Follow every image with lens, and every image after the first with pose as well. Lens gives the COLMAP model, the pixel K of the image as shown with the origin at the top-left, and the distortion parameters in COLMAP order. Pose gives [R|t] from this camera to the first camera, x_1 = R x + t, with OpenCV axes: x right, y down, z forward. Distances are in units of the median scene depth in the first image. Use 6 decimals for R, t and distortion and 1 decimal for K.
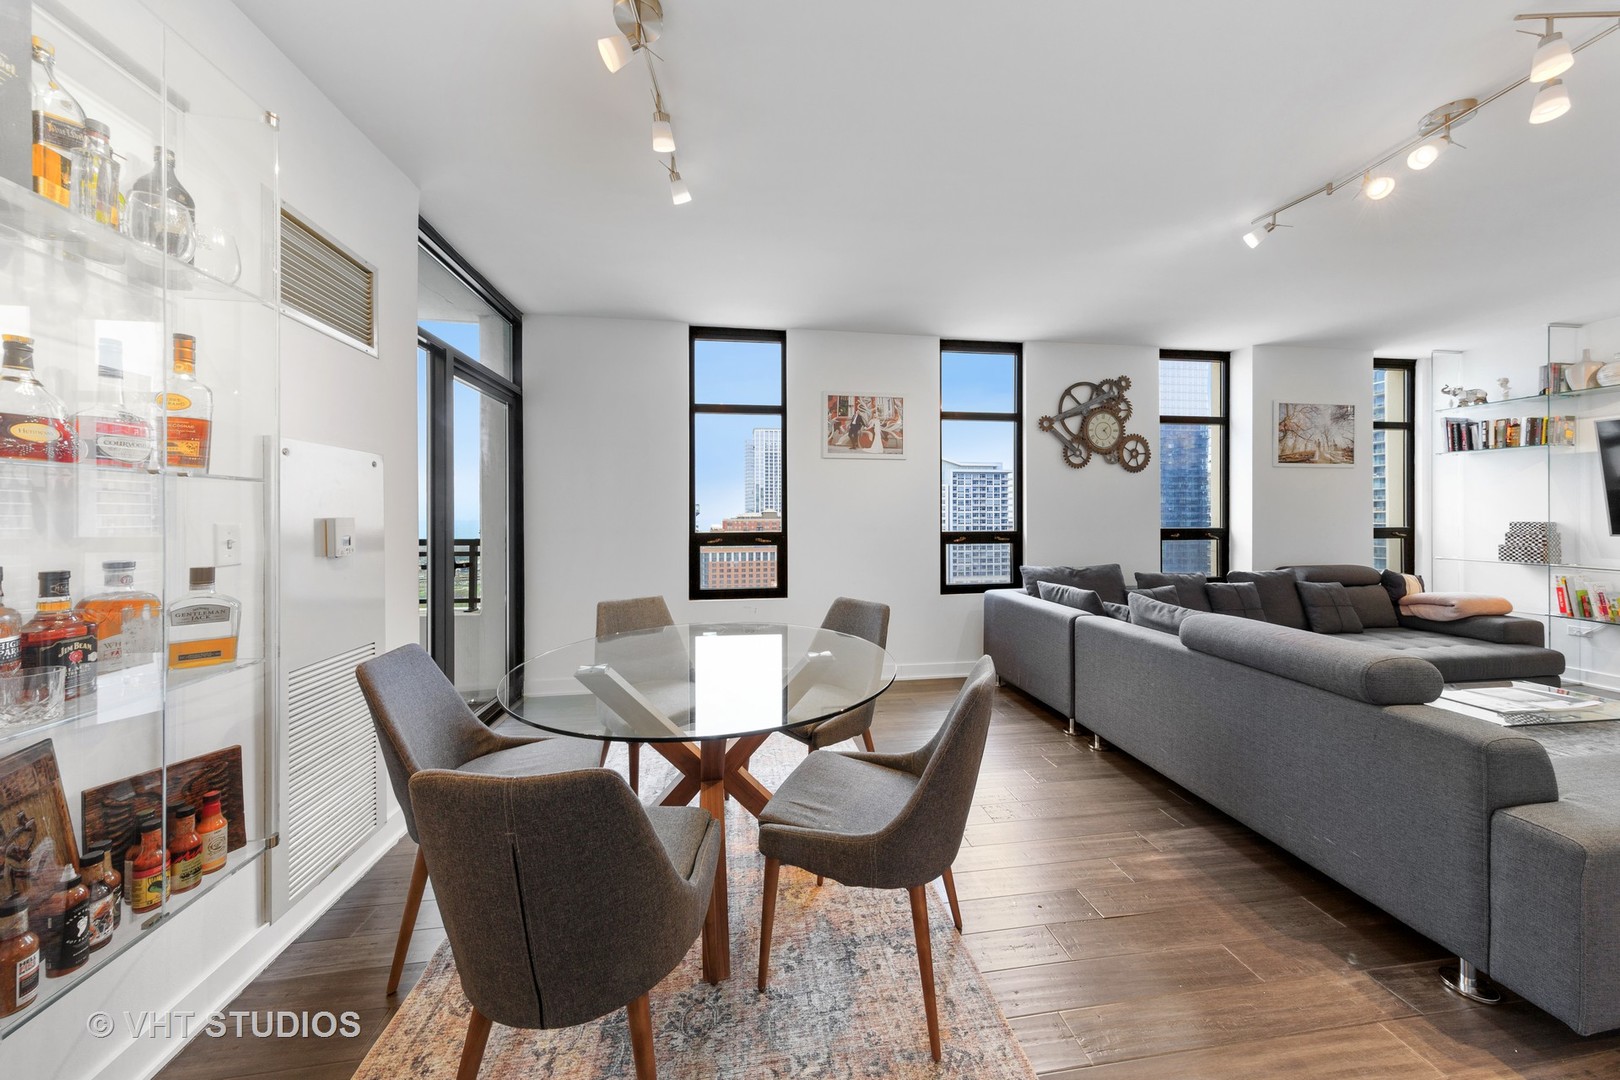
lens RADIAL K [[517.2, 0, 810.2], [0, 517.2, 517.6], [0, 0, 1]] dist [0.005466, -0.000137]
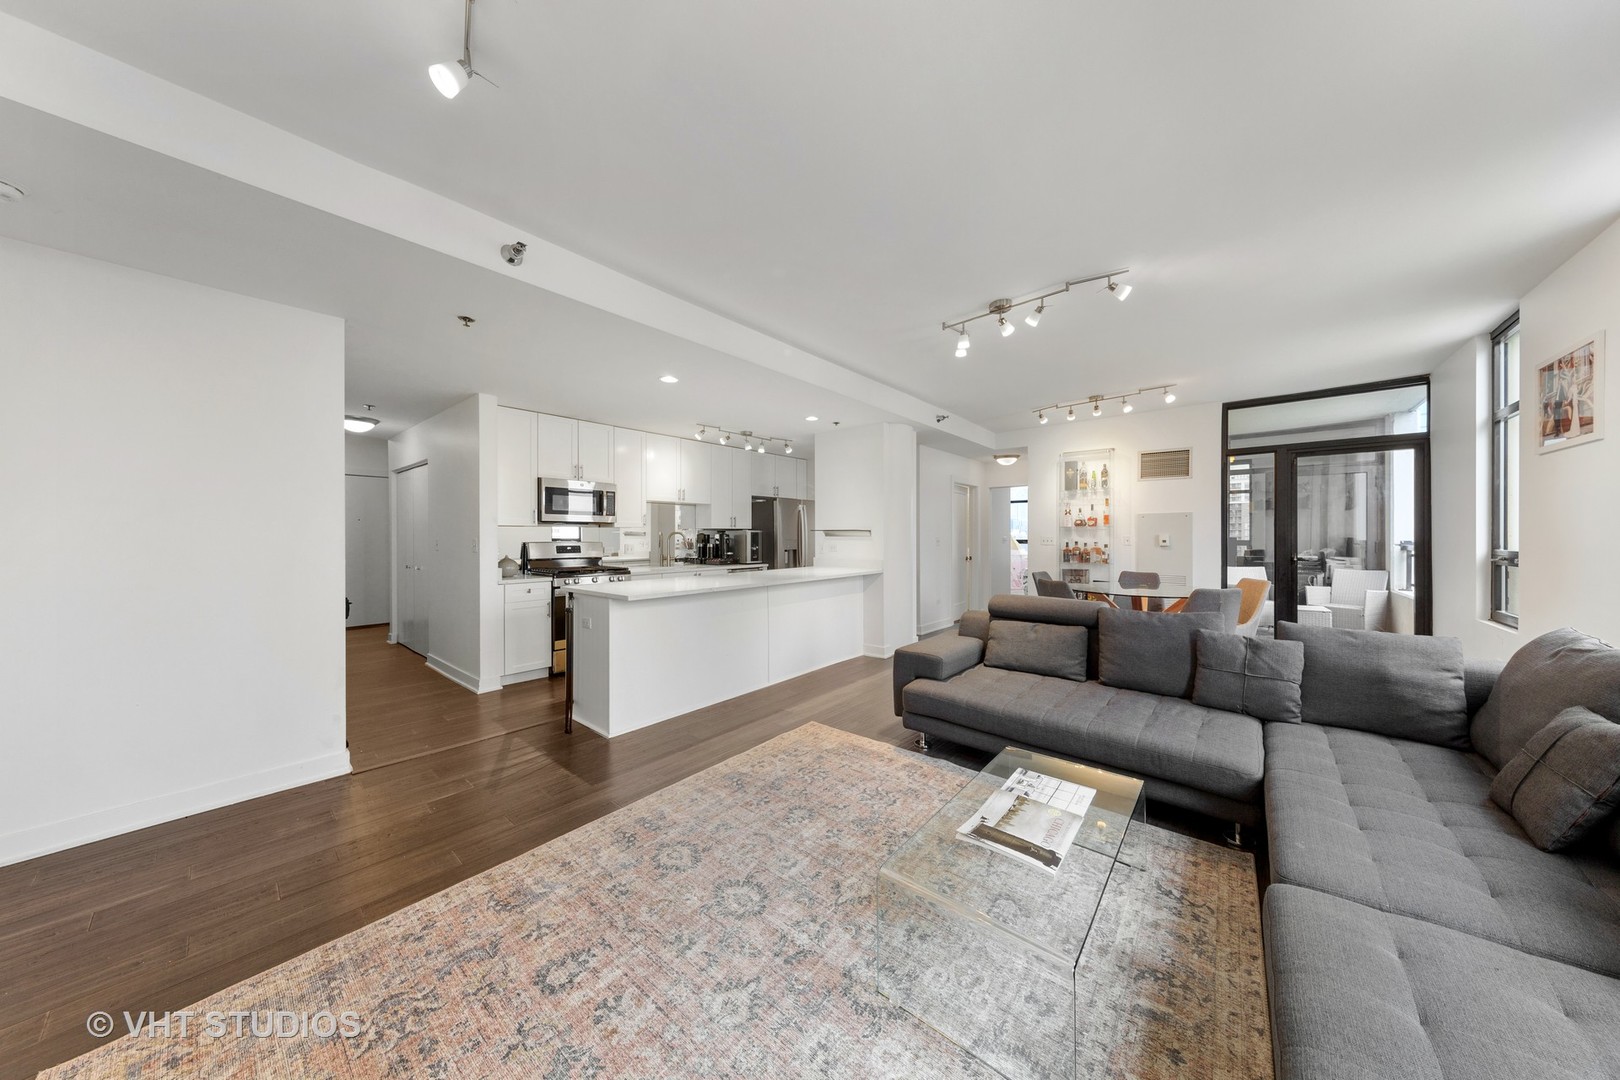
lens RADIAL K [[507.9, 0, 808.0], [0, 507.9, 537.0], [0, 0, 1]] dist [0.006482, -0.000233]
pose [[-0.749317, 0.008169, -0.662161, 1.237667], [0.004359, 0.999963, 0.007404, -0.006741], [0.662197, 0.002662, -0.749325, 0.808808]]
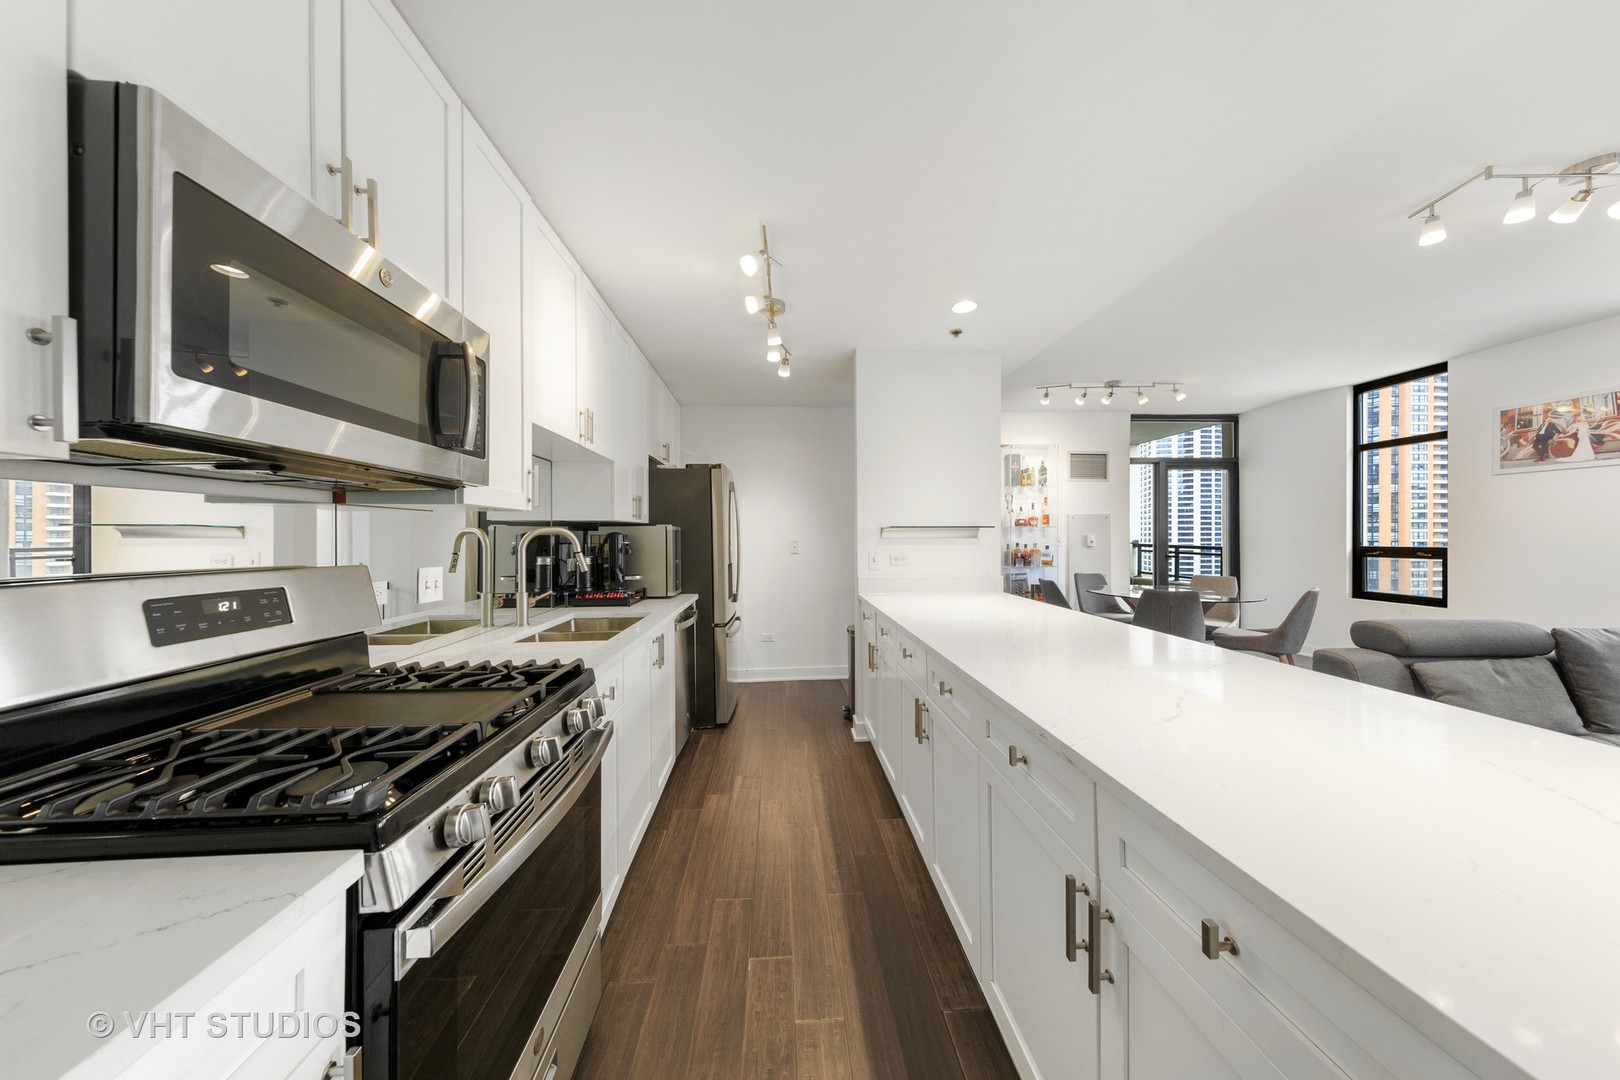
lens RADIAL K [[507.9, 0, 808.0], [0, 507.9, 537.0], [0, 0, 1]] dist [0.006482, -0.000233]
pose [[-0.078581, 0.006378, -0.996887, 1.062079], [0.003510, 0.999975, 0.006121, -0.004909], [0.996902, -0.003018, -0.078601, -0.237756]]
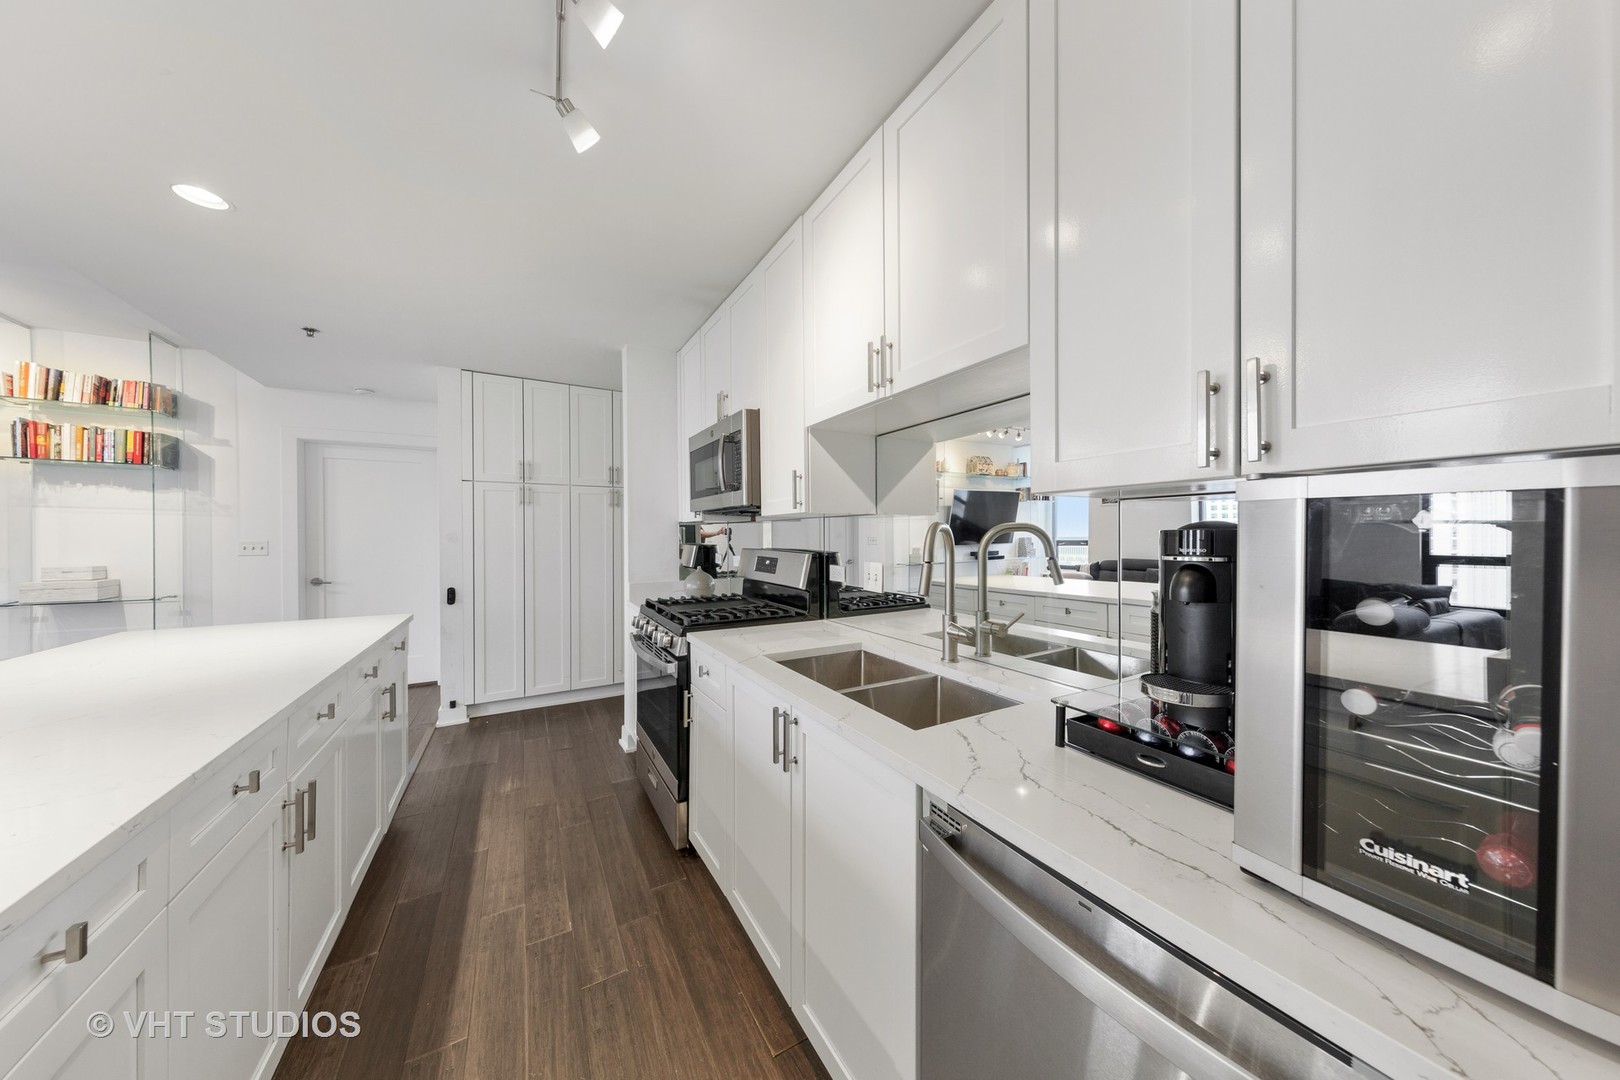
lens RADIAL K [[507.9, 0, 808.0], [0, 507.9, 537.0], [0, 0, 1]] dist [0.006482, -0.000233]
pose [[-0.367927, 0.002691, 0.929851, 0.250878], [0.007558, 0.999971, 0.000097, -0.003805], [-0.929824, 0.007063, -0.367937, -0.338244]]
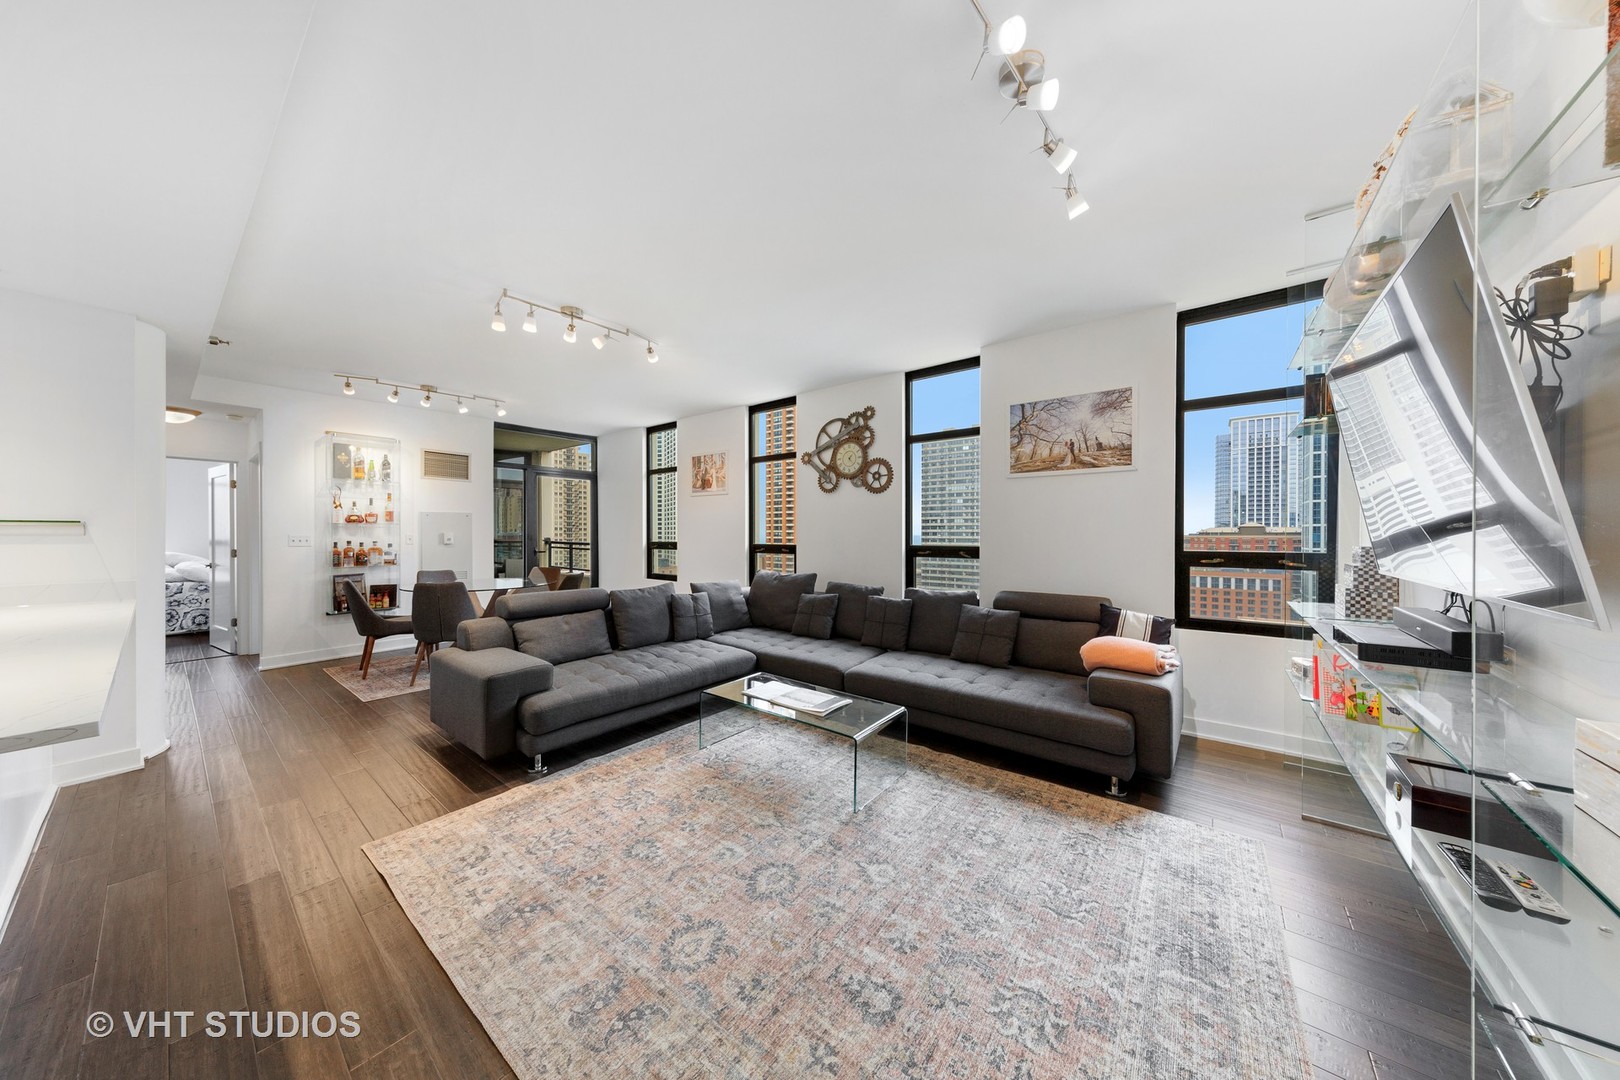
lens RADIAL K [[507.9, 0, 808.0], [0, 507.9, 537.0], [0, 0, 1]] dist [0.006482, -0.000233]
pose [[0.690591, 0.009676, -0.723181, 1.340841], [-0.003475, 0.999943, 0.010060, -0.005677], [0.723238, -0.004434, 0.690585, 0.163084]]
